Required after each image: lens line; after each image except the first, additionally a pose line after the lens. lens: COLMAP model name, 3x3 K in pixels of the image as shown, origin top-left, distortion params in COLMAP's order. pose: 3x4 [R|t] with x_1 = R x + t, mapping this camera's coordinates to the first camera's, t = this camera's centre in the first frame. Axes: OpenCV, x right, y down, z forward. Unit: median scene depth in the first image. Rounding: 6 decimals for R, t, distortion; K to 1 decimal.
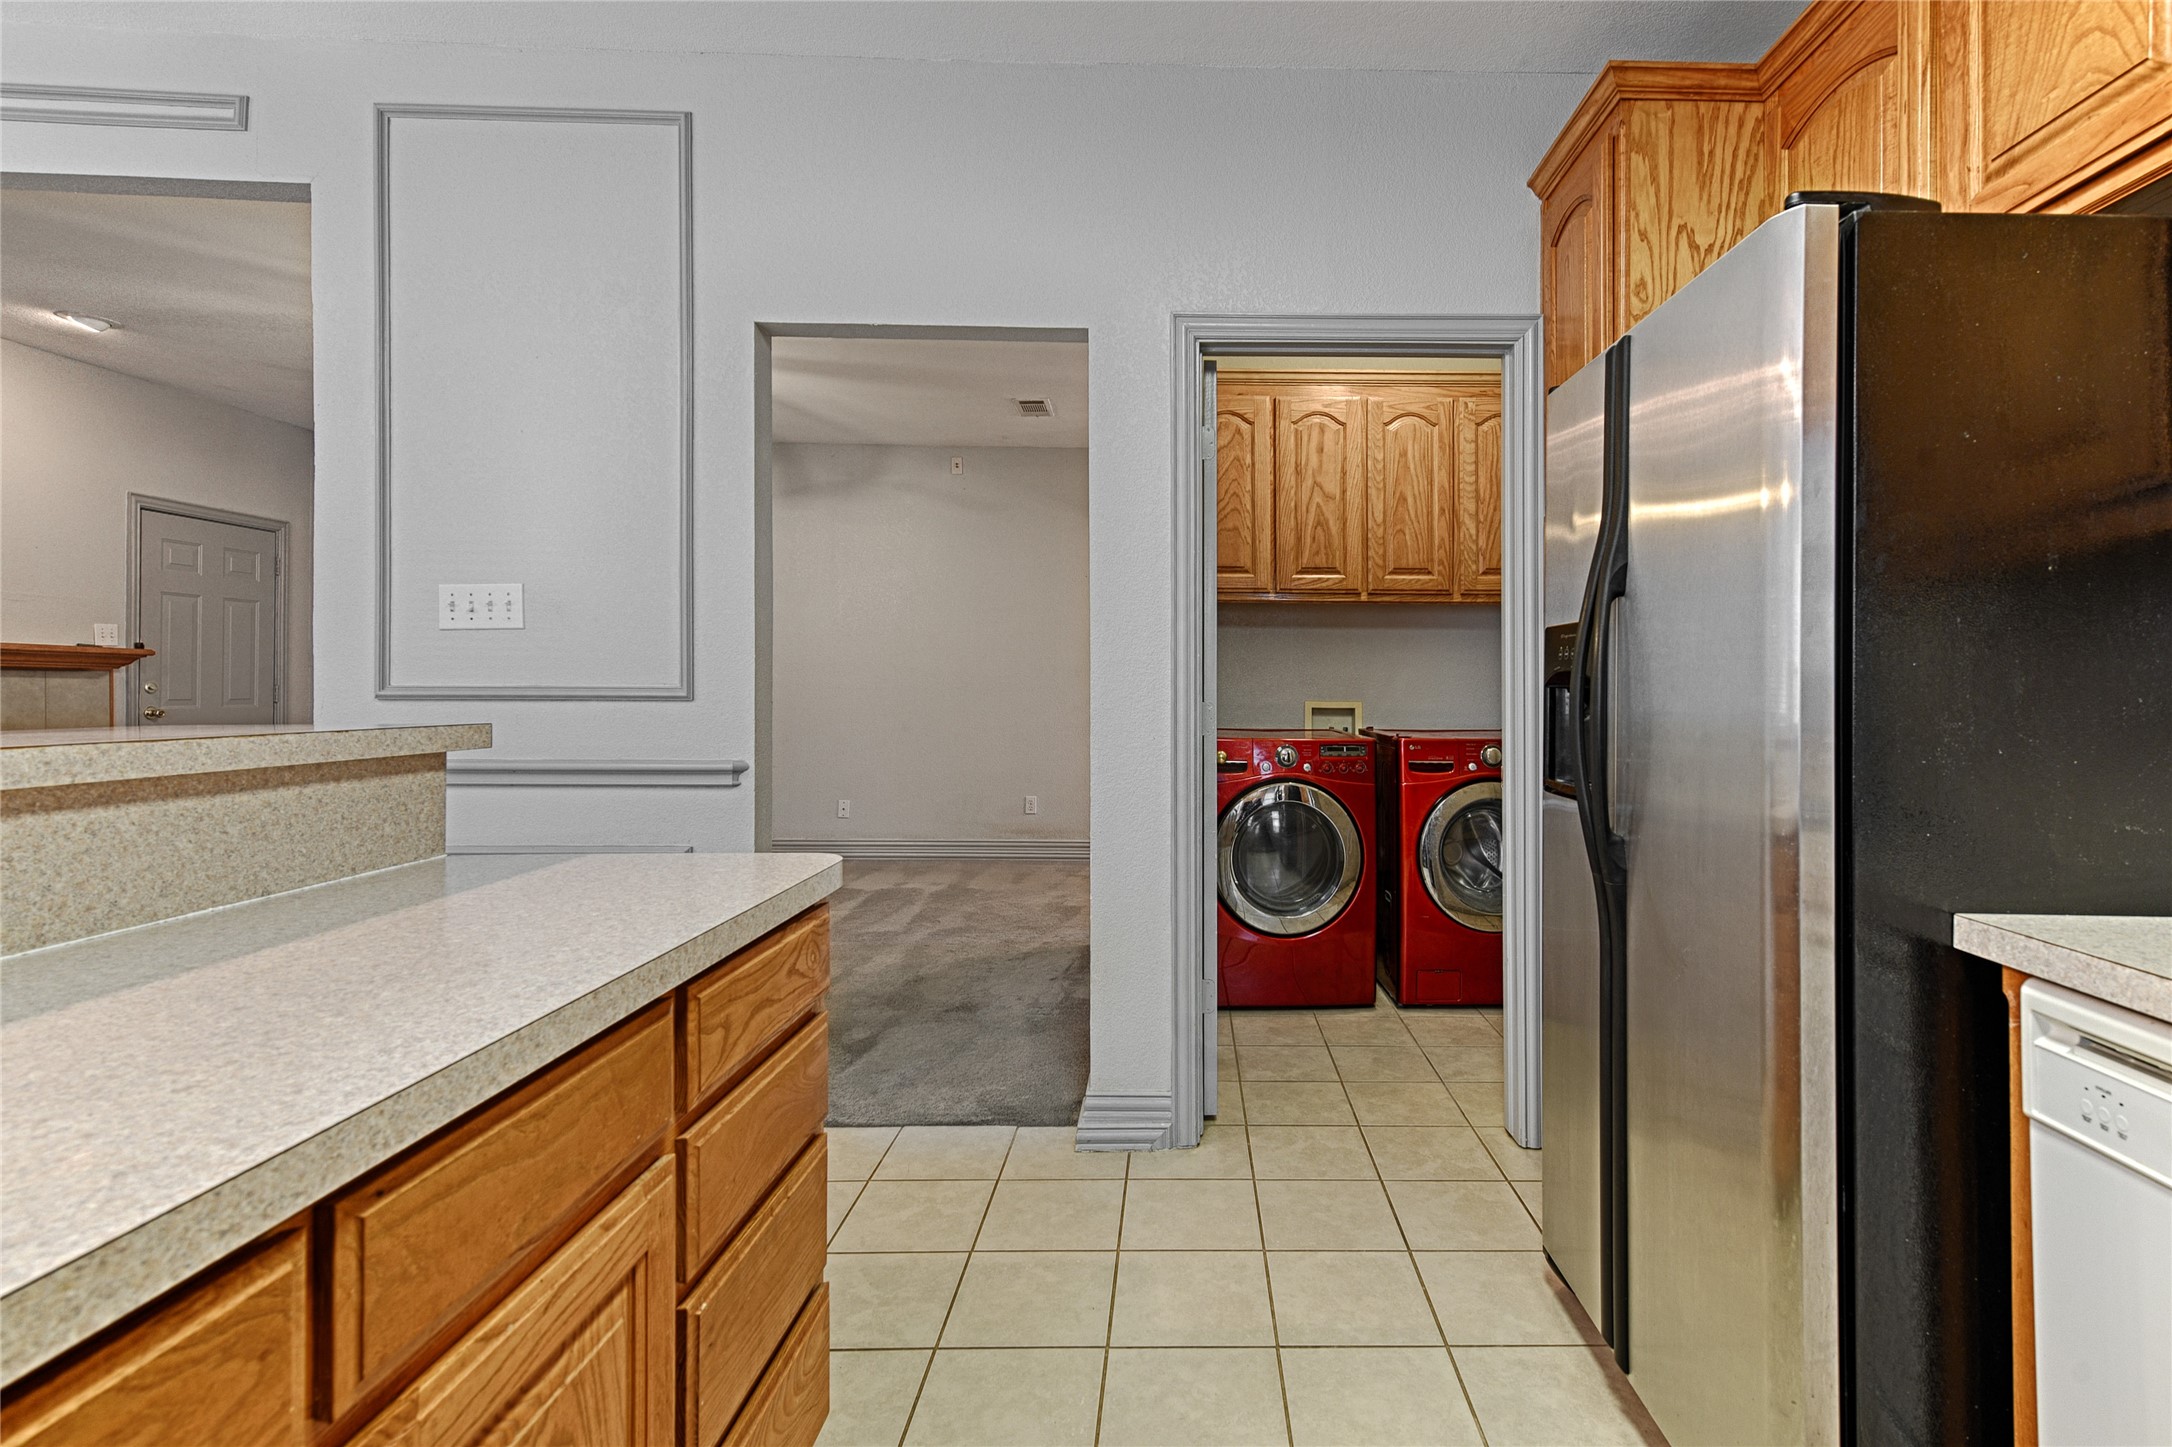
lens RADIAL K [[926.7, 0, 1188.5], [0, 926.7, 676.7], [0, 0, 1]] dist [0.003708, 0.000142]
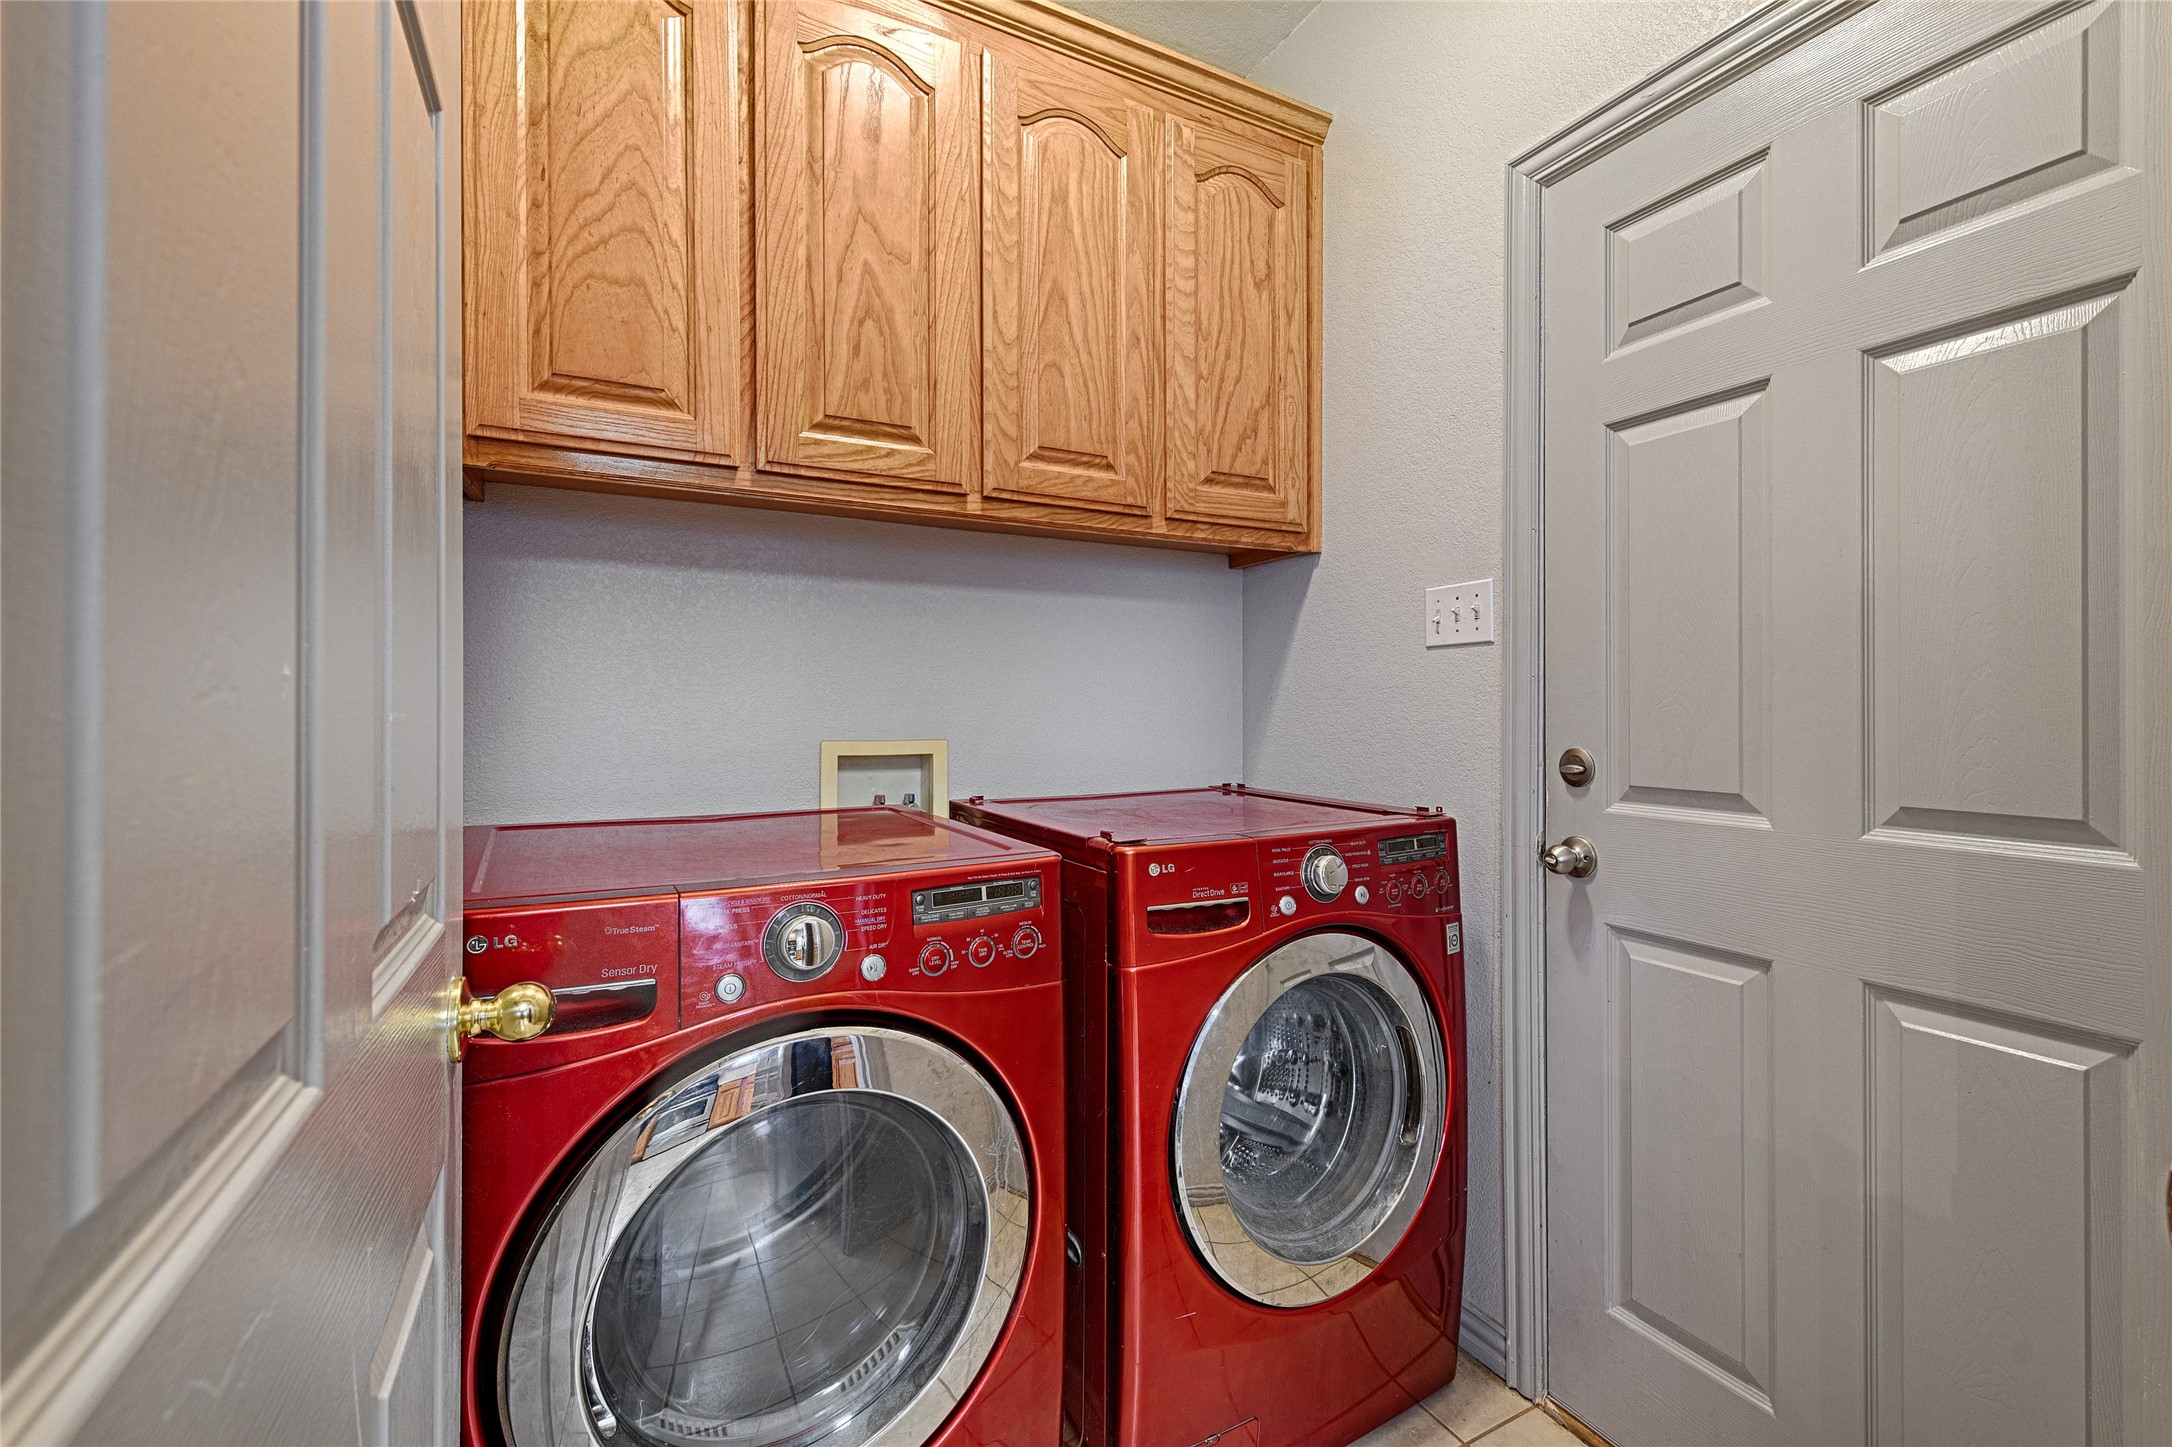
lens RADIAL K [[926.7, 0, 1159.5], [0, 926.7, 701.7], [0, 0, 1]] dist [0.003708, 0.000142]
pose [[0.869320, -0.000602, 0.494249, 0.049261], [0.000117, 0.999999, 0.001011, 0.006617], [-0.494249, -0.000821, 0.869320, 0.579351]]
